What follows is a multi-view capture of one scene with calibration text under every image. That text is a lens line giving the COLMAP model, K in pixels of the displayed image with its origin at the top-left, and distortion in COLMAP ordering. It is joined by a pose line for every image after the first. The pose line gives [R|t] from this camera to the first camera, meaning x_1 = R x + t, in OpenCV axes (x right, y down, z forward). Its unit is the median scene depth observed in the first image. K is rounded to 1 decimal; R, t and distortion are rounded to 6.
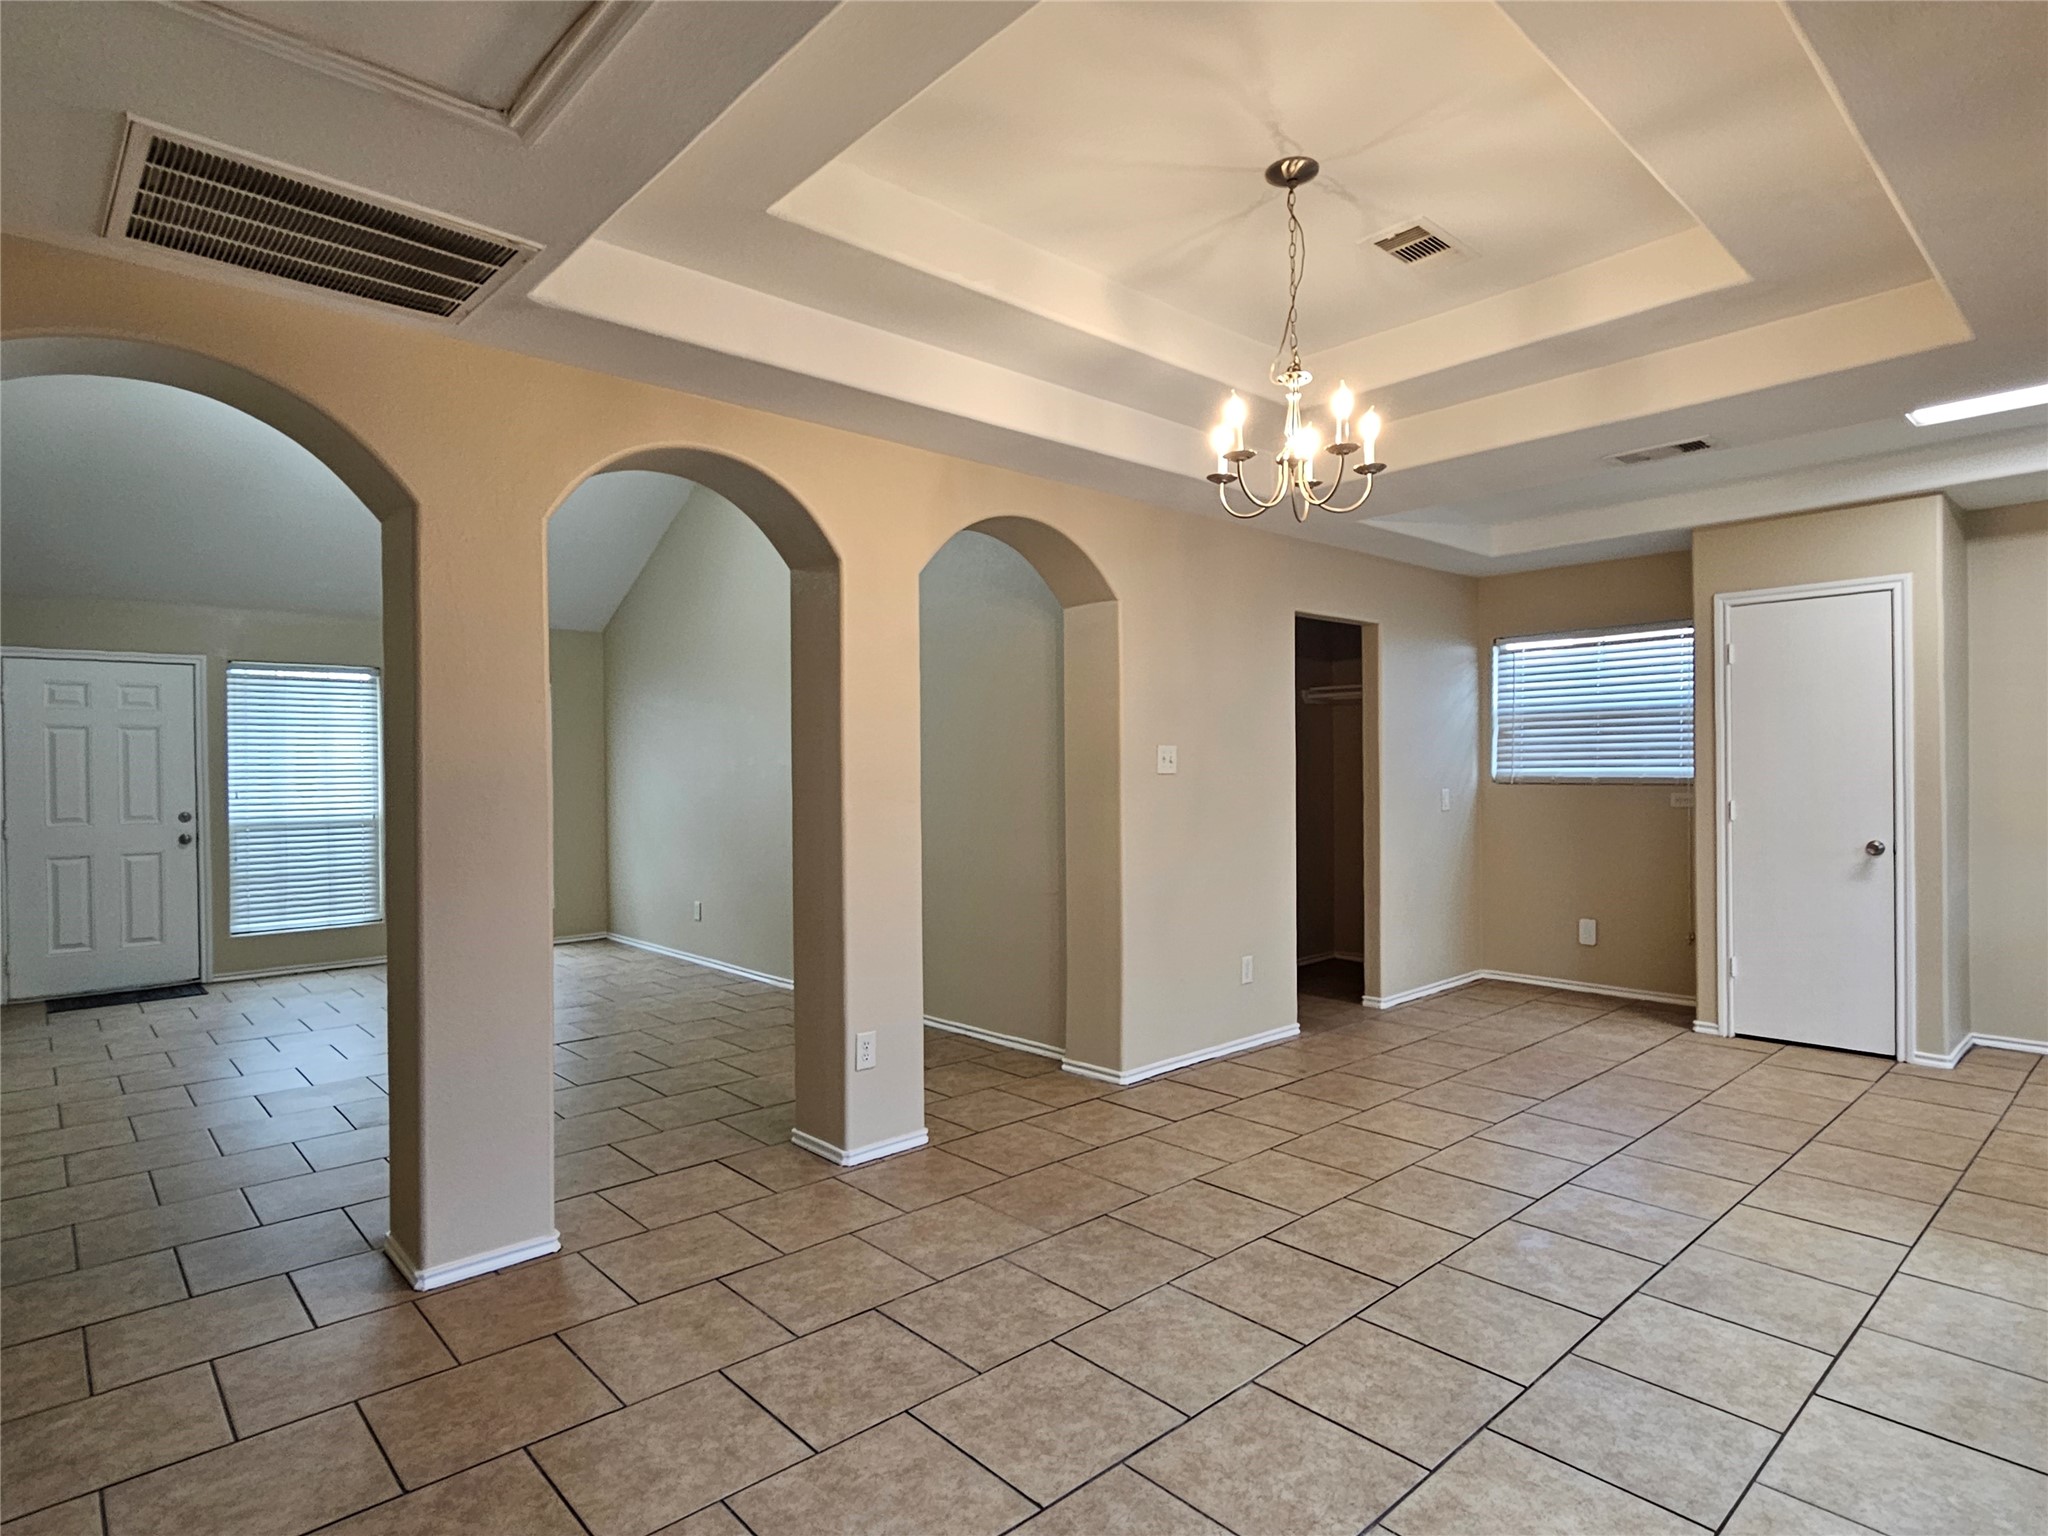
lens RADIAL K [[1108.4, 0, 1020.6], [0, 1108.4, 769.8], [0, 0, 1]] dist [0.000772, -0.000227]
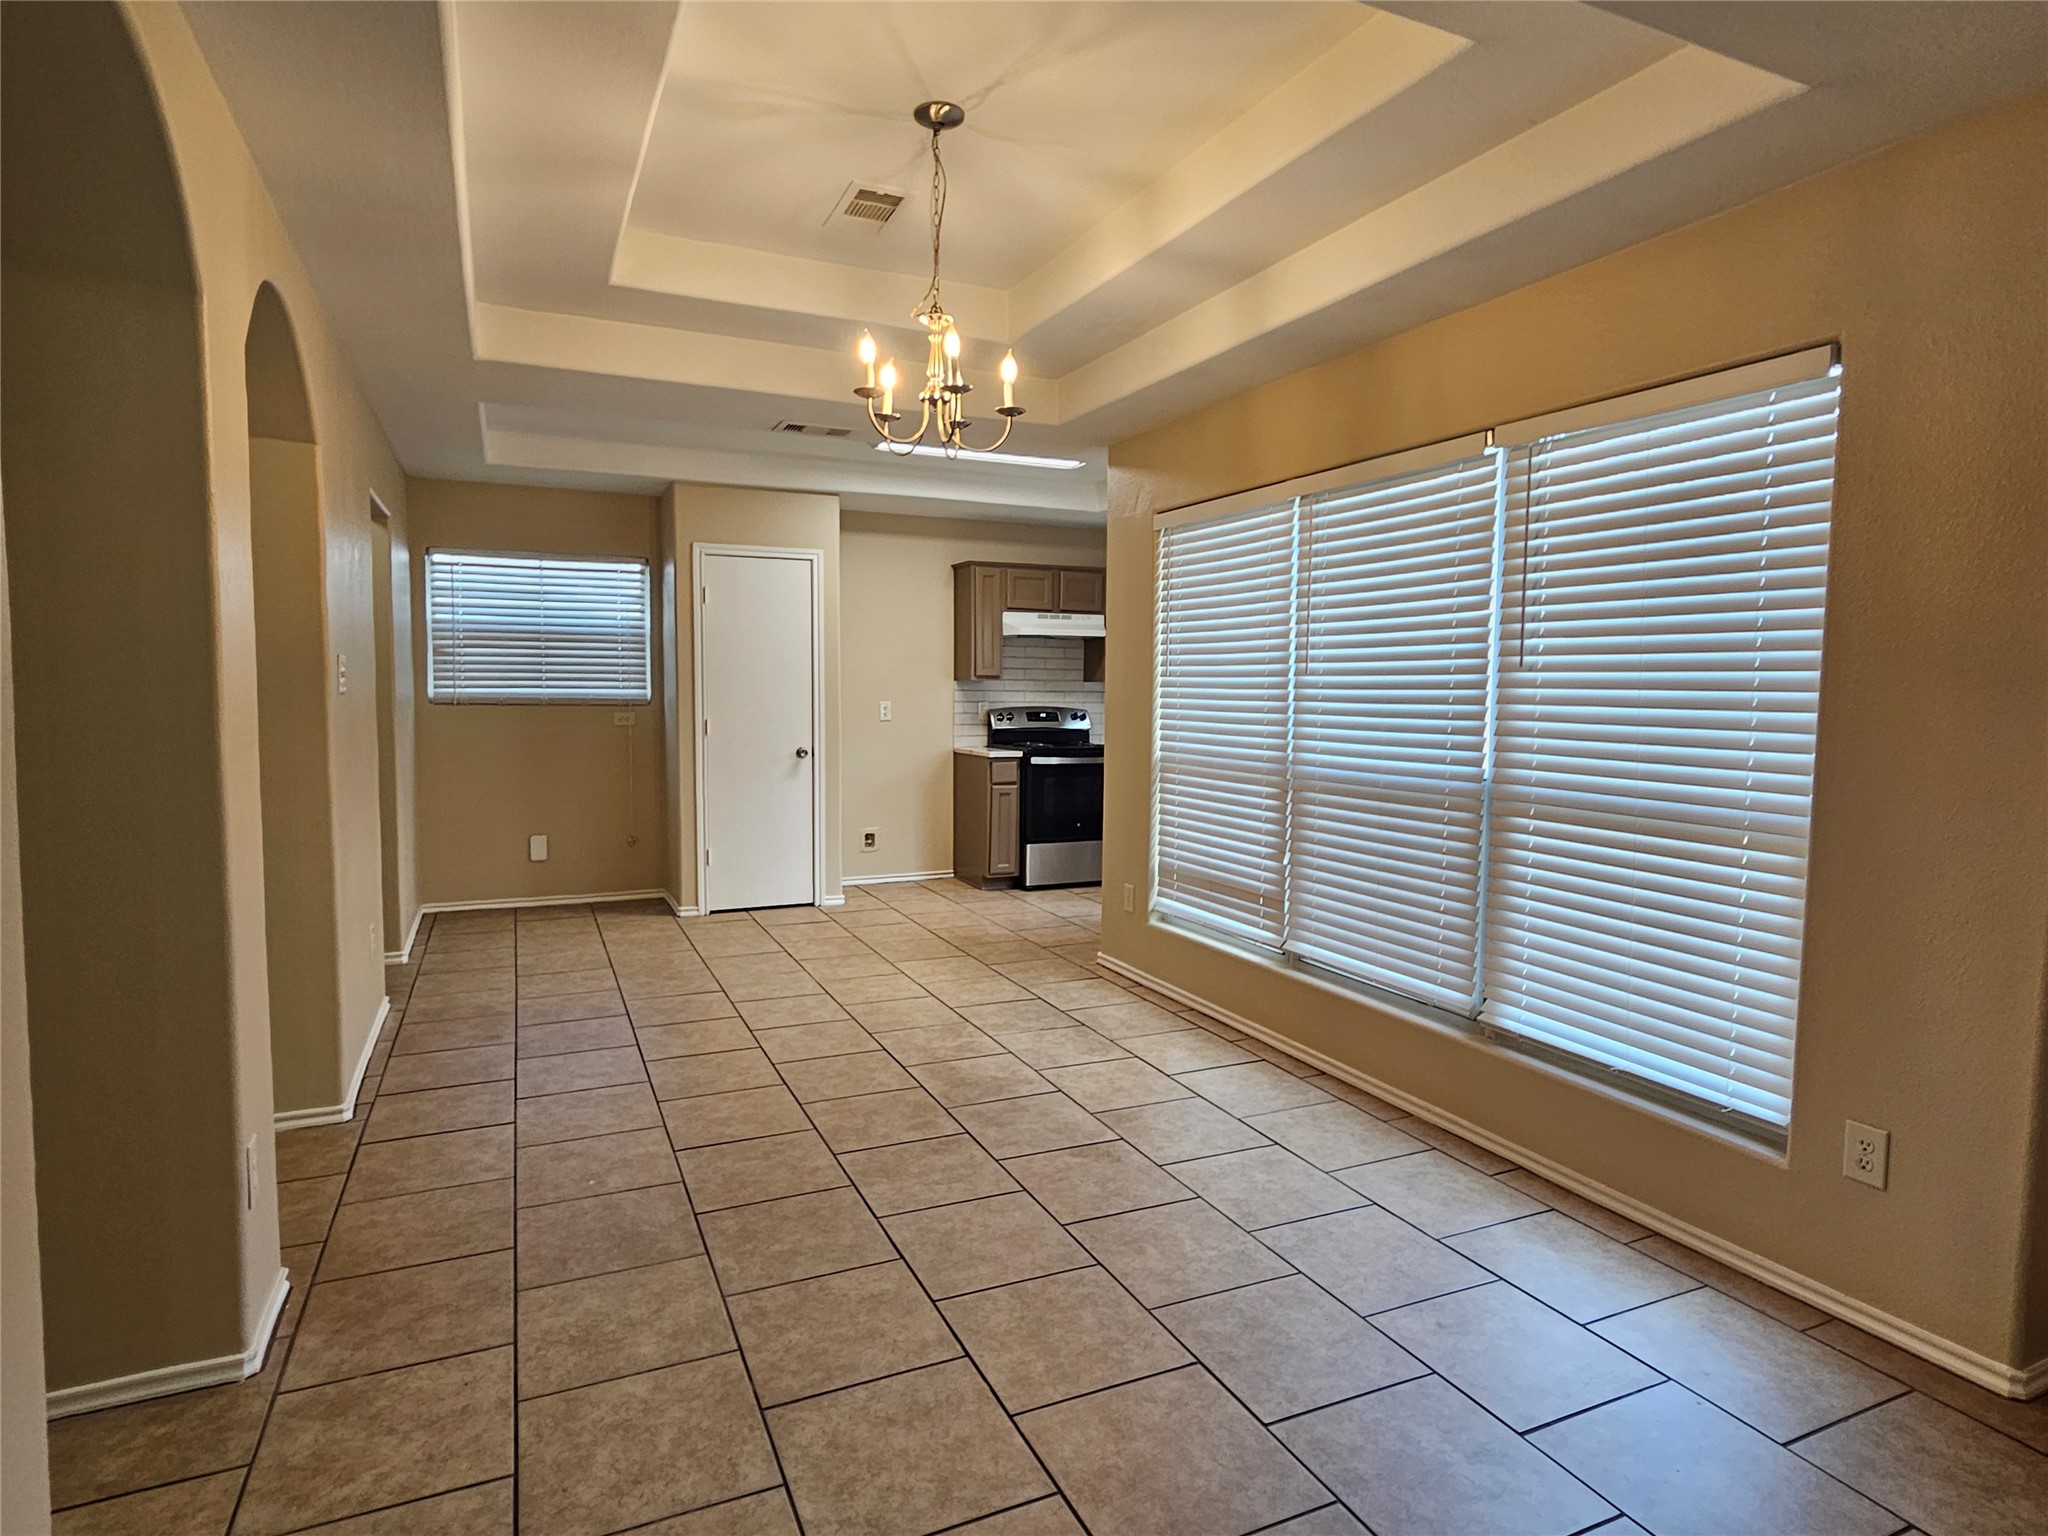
lens RADIAL K [[1108.4, 0, 1020.6], [0, 1108.4, 769.8], [0, 0, 1]] dist [0.000772, -0.000227]
pose [[0.303855, -0.060278, 0.950810, -0.382859], [-0.012256, 0.997667, 0.067165, -0.001586], [-0.952640, -0.032061, 0.302407, 0.305363]]
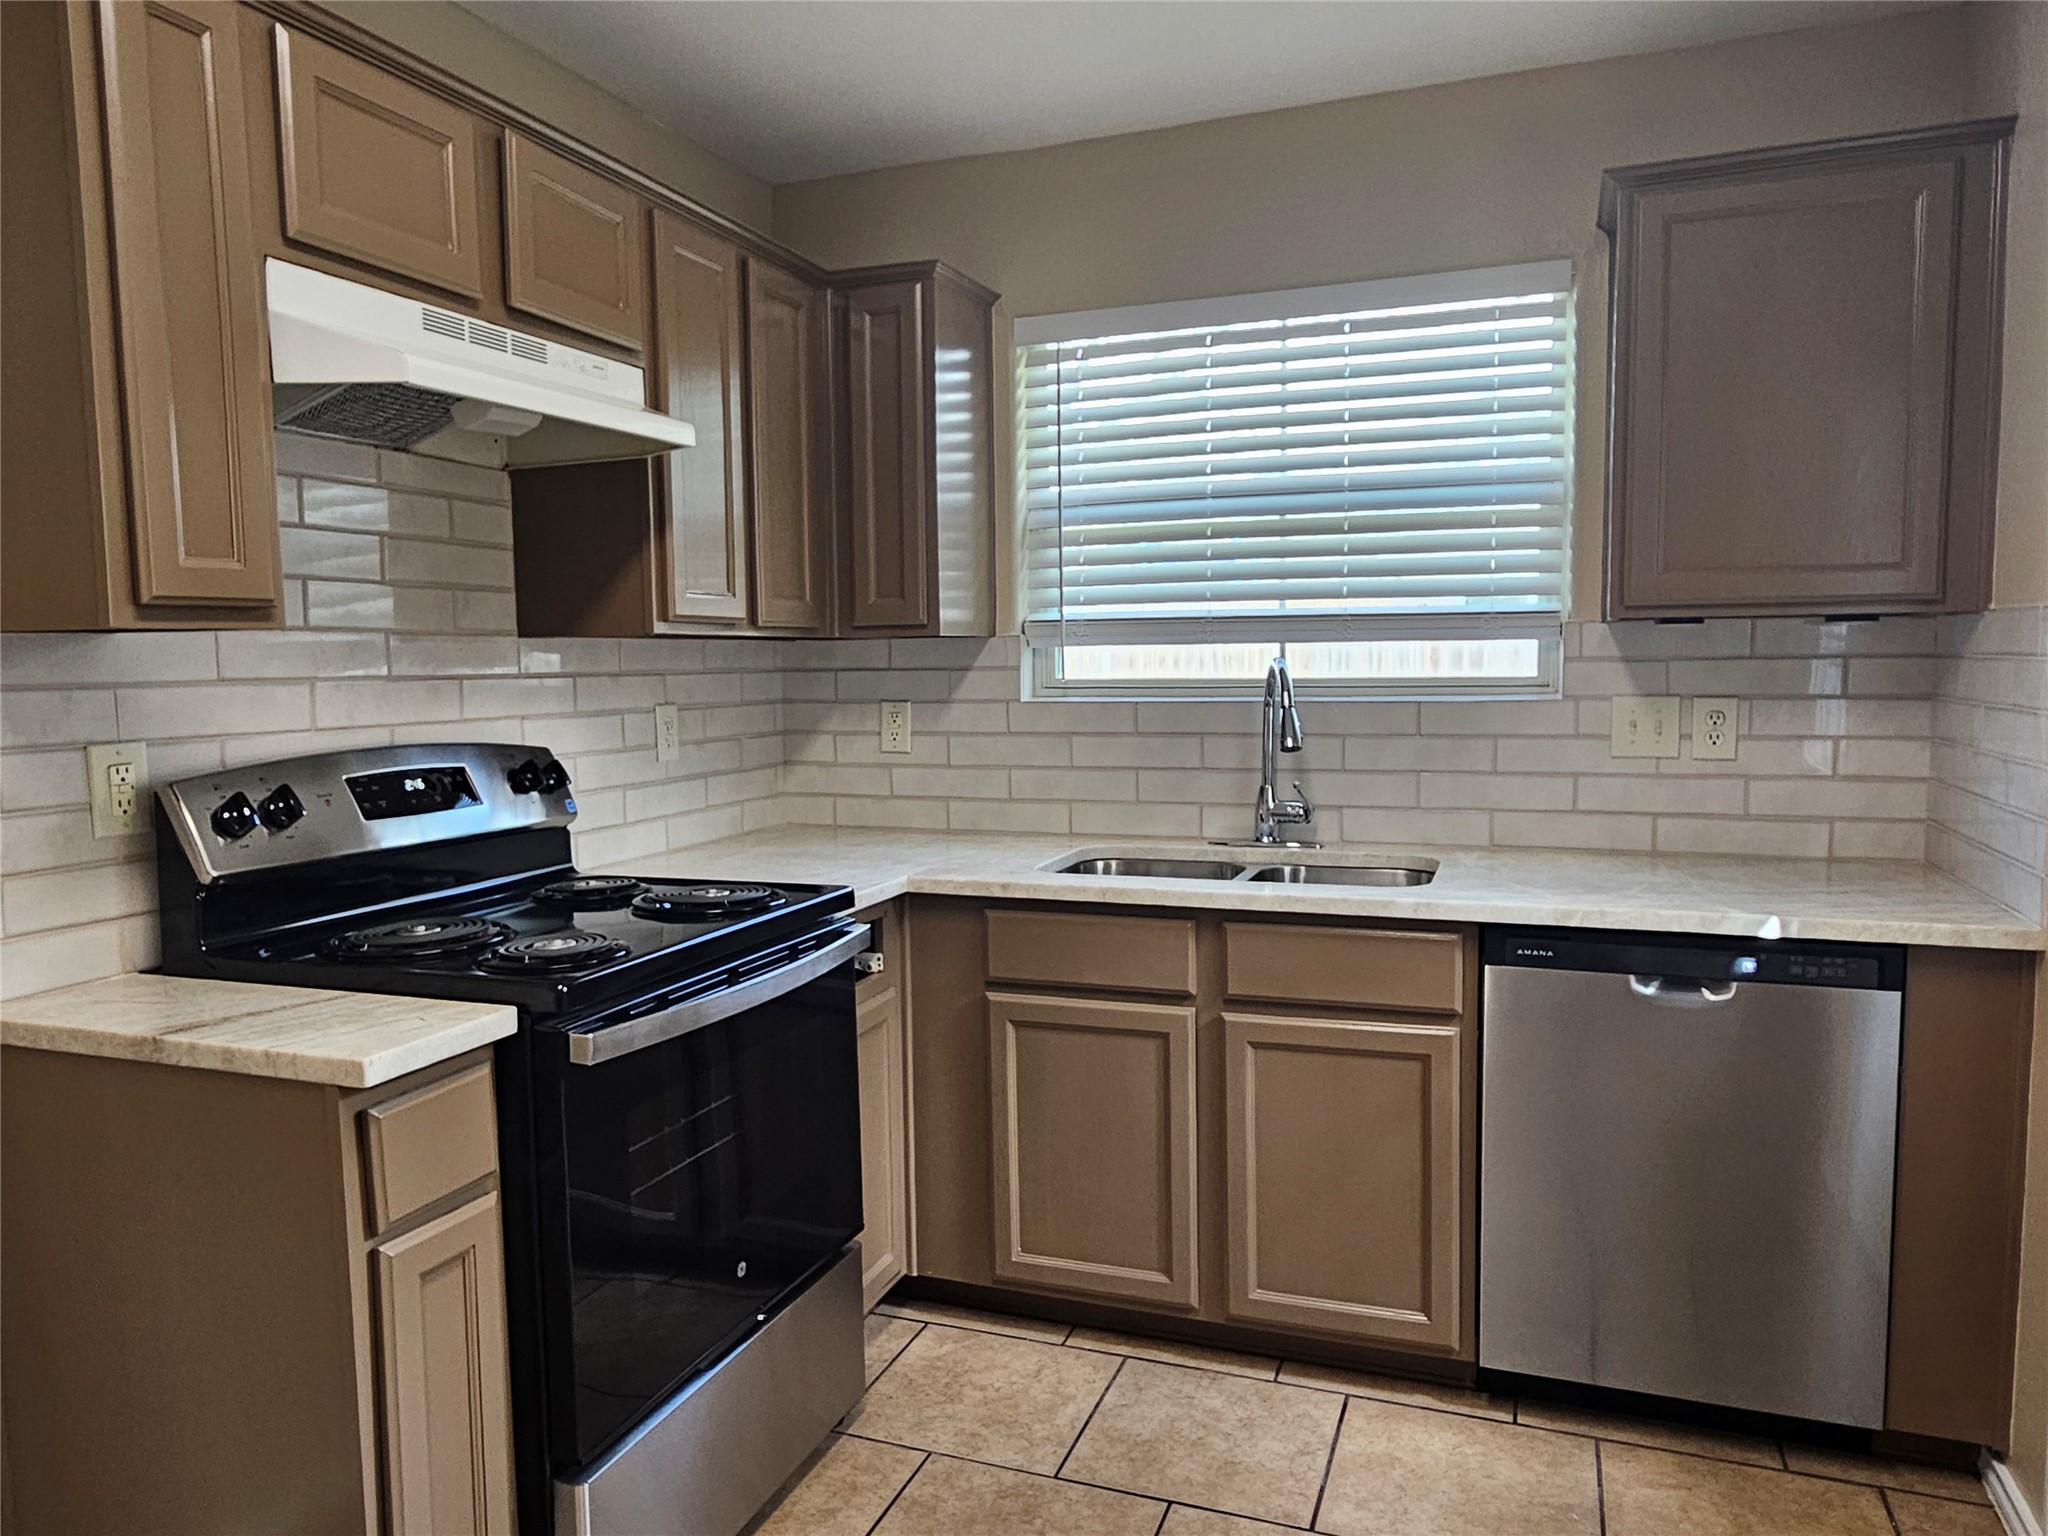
lens RADIAL K [[1385.1, 0, 1024.0], [0, 1385.1, 768.0], [0, 0, 1]] dist [0.003588, -0.001437]
pose [[-0.455442, -0.057740, 0.888391, 0.546103], [0.017549, 0.997118, 0.073803, -0.007614], [-0.890093, 0.049204, -0.453116, 0.735454]]
